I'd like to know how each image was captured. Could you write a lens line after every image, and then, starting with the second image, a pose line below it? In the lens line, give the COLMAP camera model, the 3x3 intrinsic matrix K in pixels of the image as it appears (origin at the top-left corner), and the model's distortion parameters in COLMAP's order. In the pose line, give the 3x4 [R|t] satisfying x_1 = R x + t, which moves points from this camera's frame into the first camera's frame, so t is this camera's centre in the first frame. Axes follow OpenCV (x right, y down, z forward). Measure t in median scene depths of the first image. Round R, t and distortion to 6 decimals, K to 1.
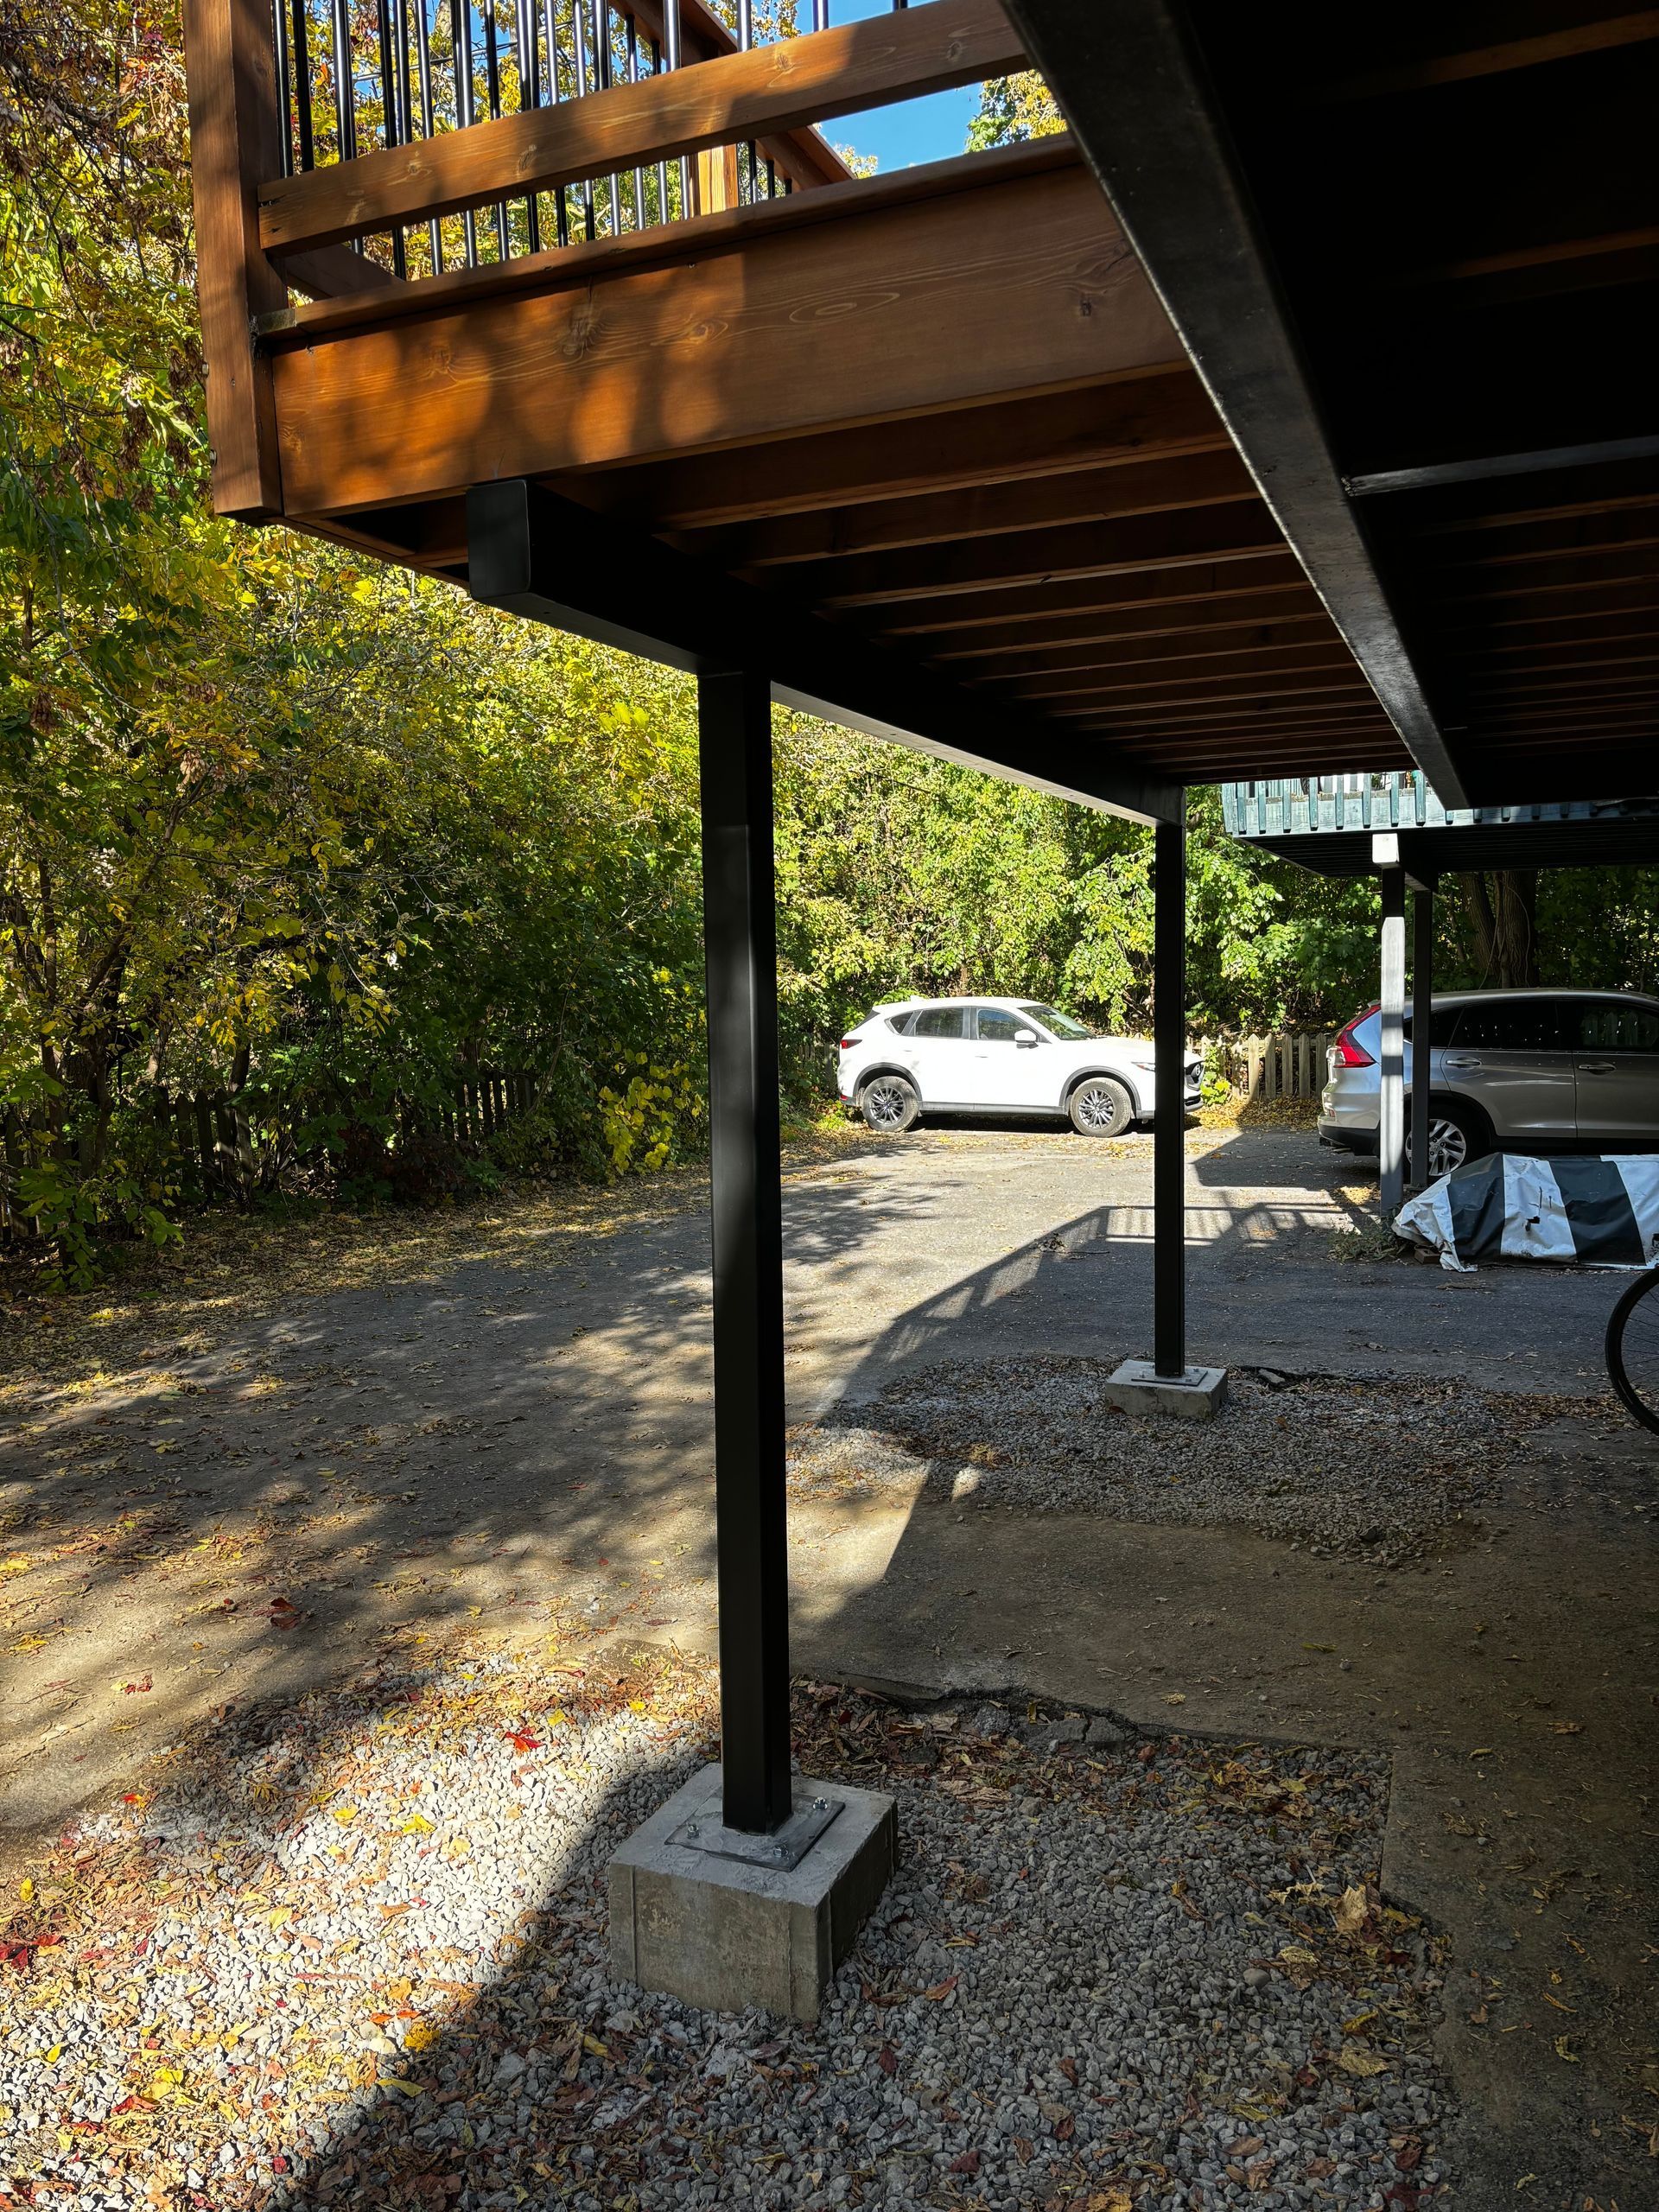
lens RADIAL K [[1686.7, 0, 825.5], [0, 1686.7, 1104.8], [0, 0, 1]] dist [0.009148, -0.002231]
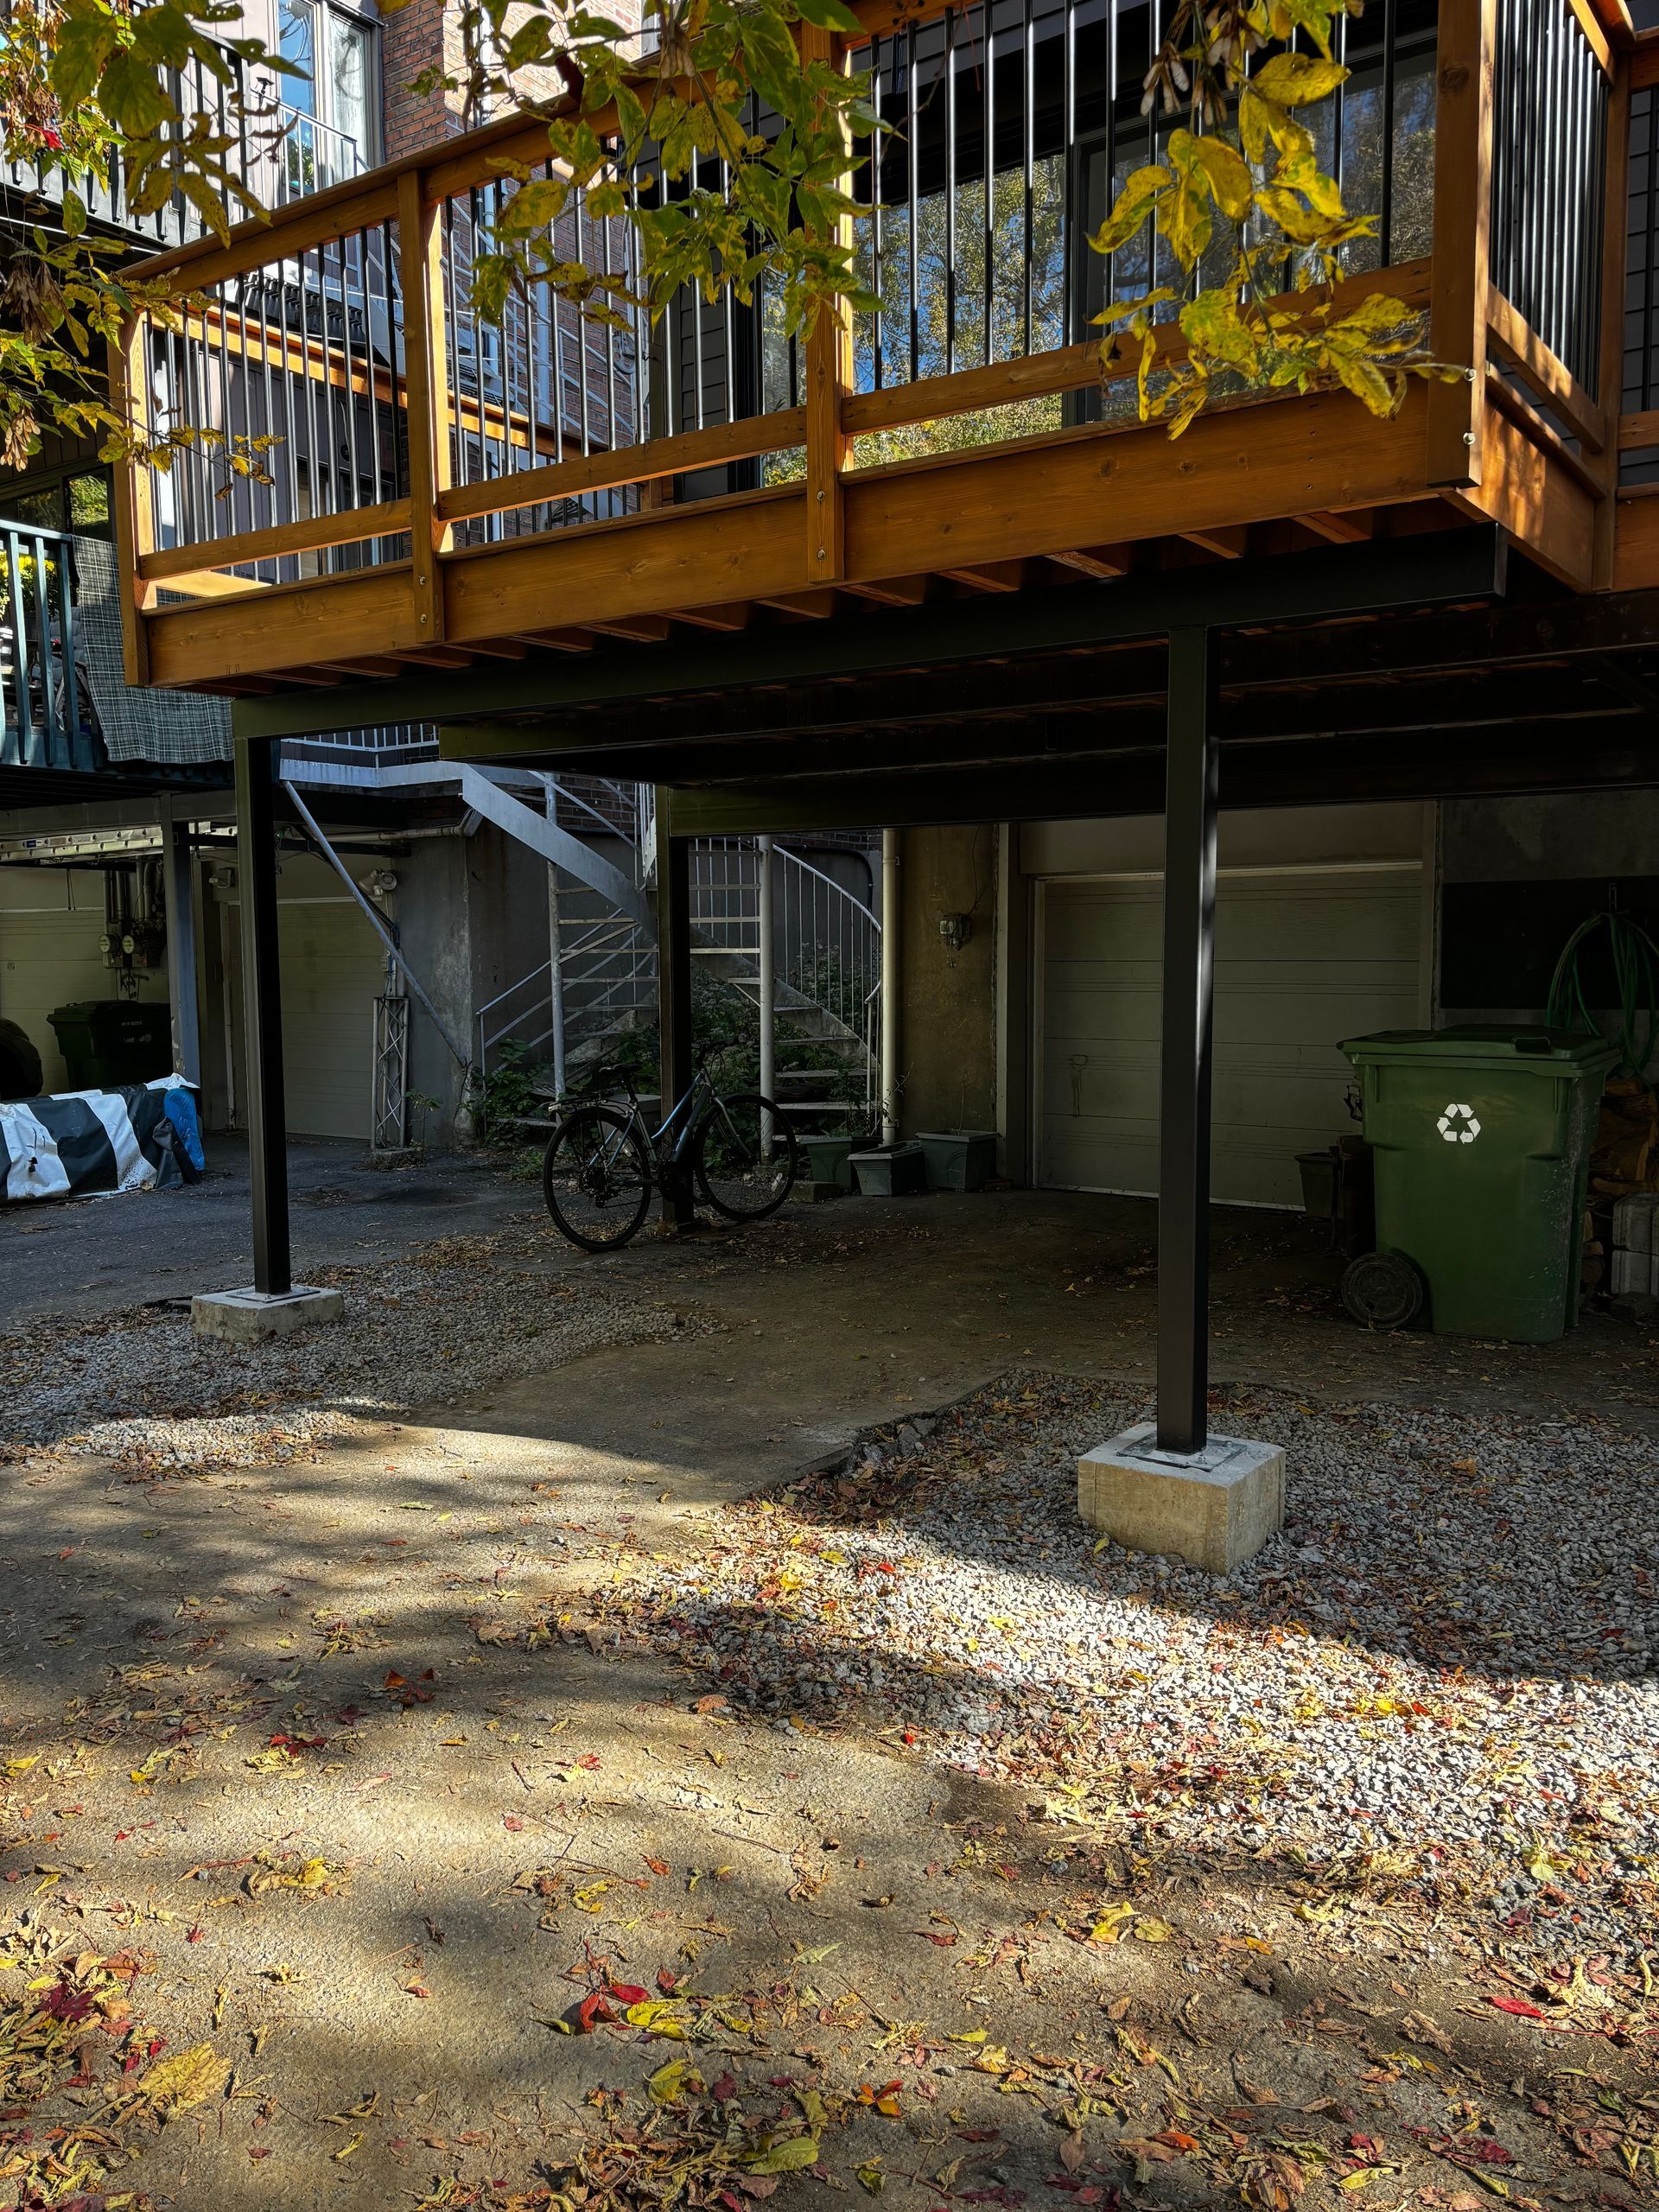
lens RADIAL K [[1686.7, 0, 828.5], [0, 1686.7, 1106.5], [0, 0, 1]] dist [0.009148, -0.002231]
pose [[0.203501, -0.080084, 0.975794, -0.837301], [0.082126, 0.994533, 0.064495, 0.016394], [-0.975624, 0.067013, 0.208965, 0.563685]]
